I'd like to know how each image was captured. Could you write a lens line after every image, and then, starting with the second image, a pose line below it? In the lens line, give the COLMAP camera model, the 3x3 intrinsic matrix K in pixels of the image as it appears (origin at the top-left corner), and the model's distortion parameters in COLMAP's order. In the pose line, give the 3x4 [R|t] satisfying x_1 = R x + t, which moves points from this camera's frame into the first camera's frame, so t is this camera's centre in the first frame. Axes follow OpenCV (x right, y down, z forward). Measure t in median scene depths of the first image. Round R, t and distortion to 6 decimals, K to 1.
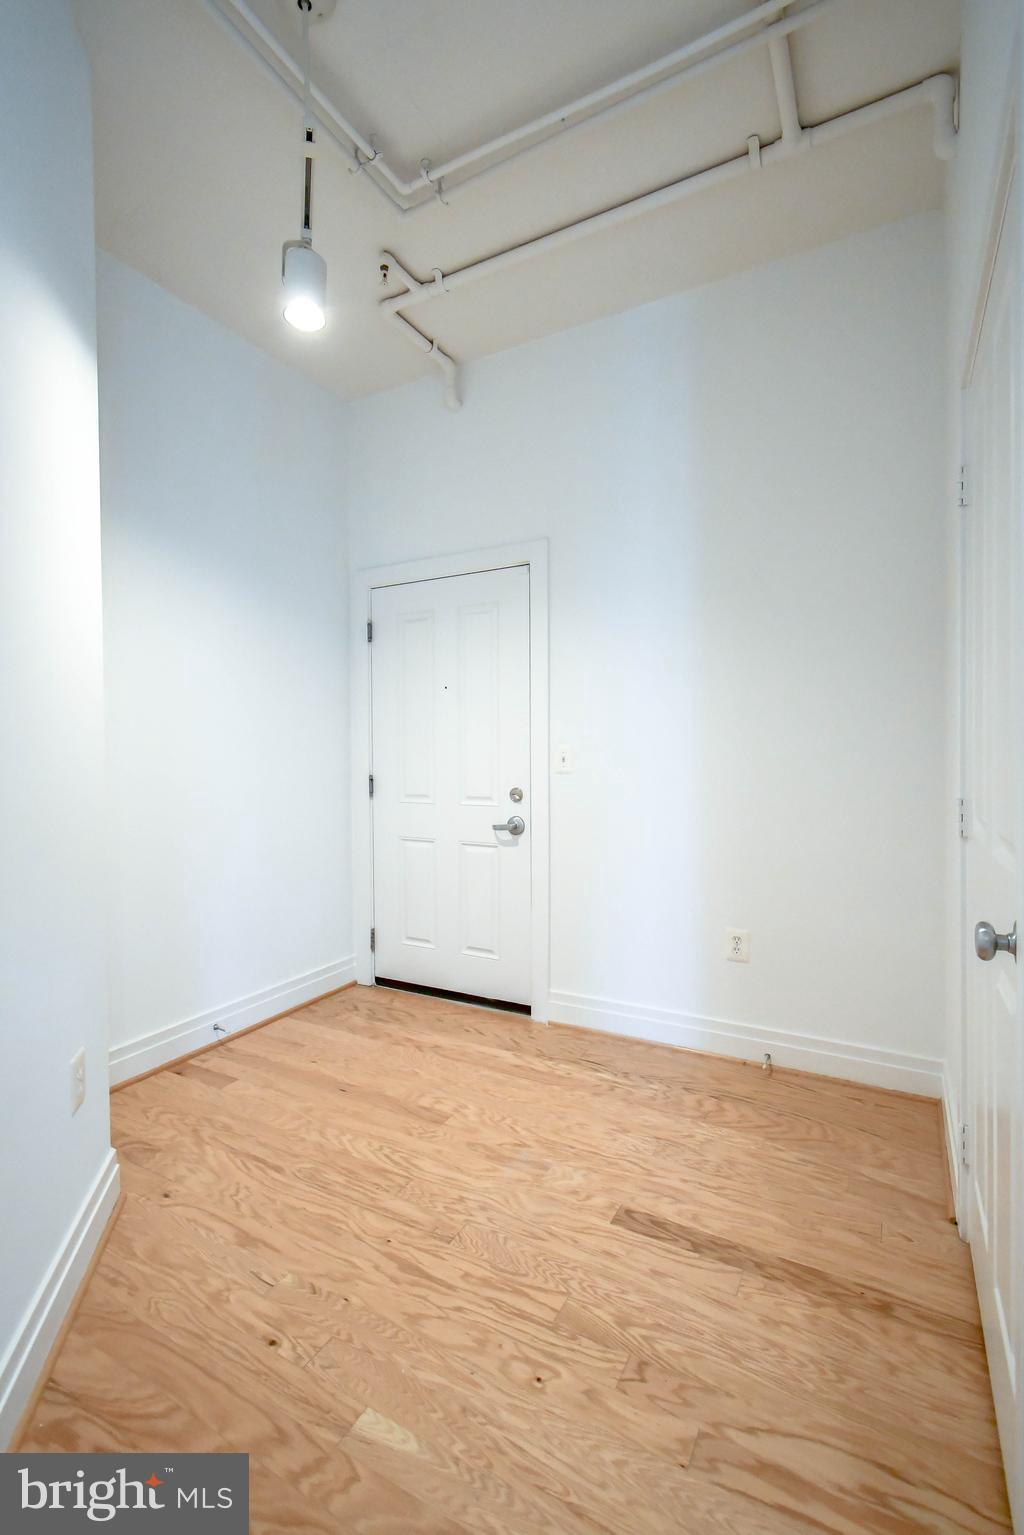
lens RADIAL K [[677.1, 0, 513.8], [0, 677.1, 760.8], [0, 0, 1]] dist [0.001563, 0.000458]
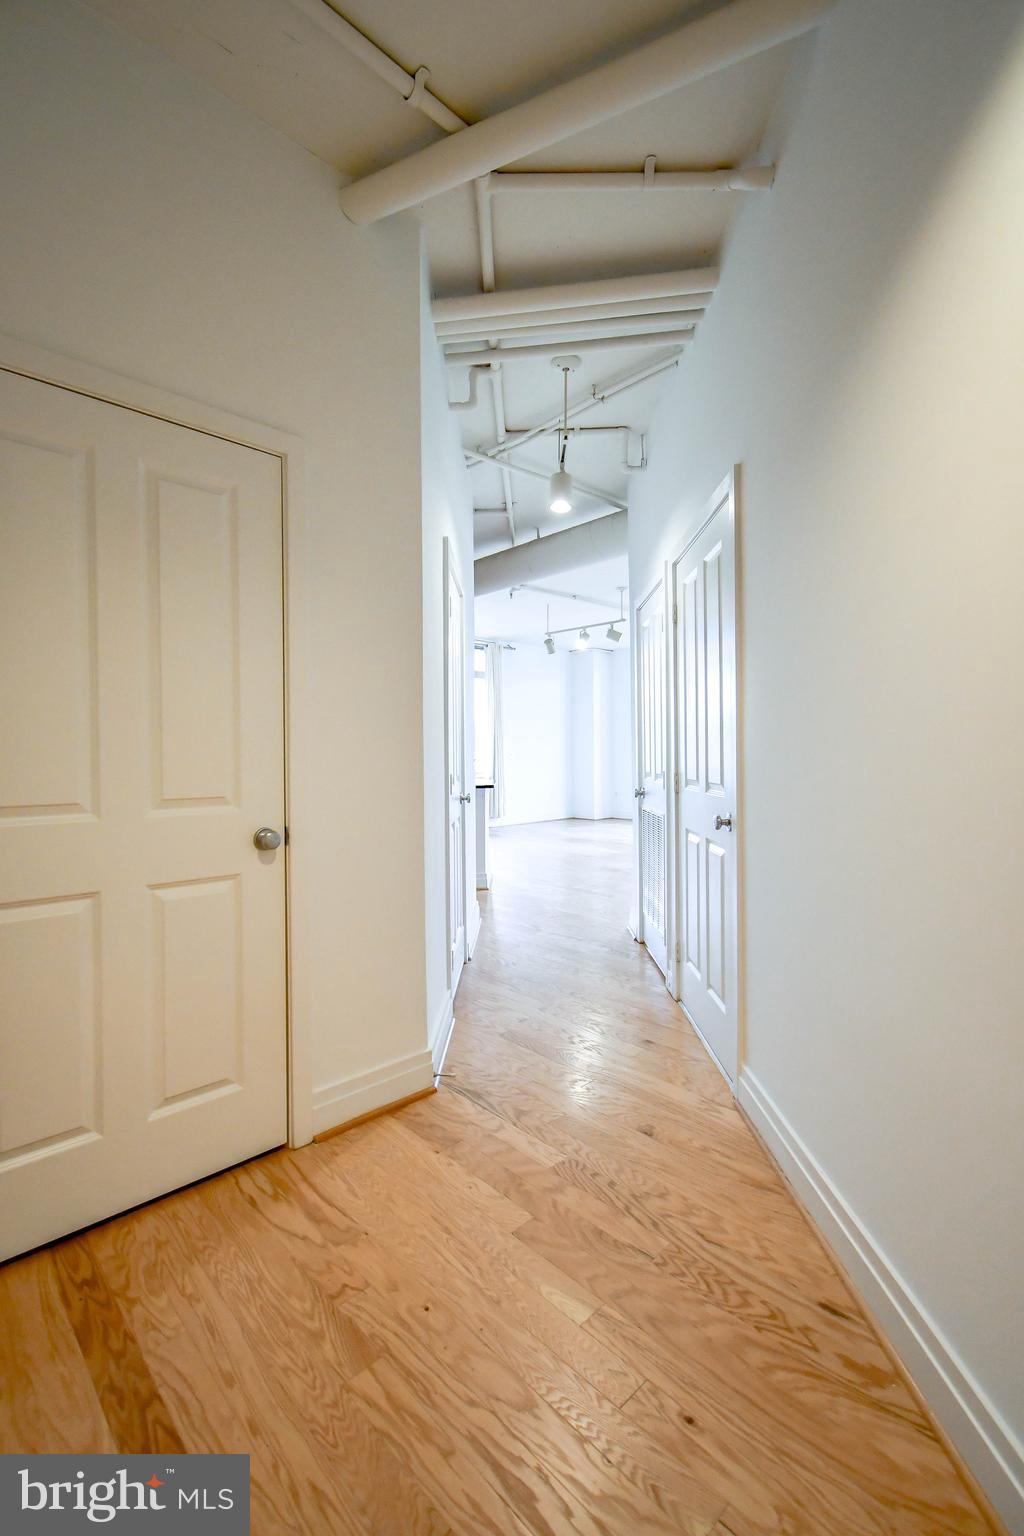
lens RADIAL K [[677.5, 0, 512.7], [0, 677.5, 763.1], [0, 0, 1]] dist [0.001563, 0.000458]
pose [[-0.952997, 0.012206, 0.302735, -0.410833], [0.018019, 0.999703, 0.016417, 0.011526], [-0.302444, 0.021100, -0.952933, 1.857371]]
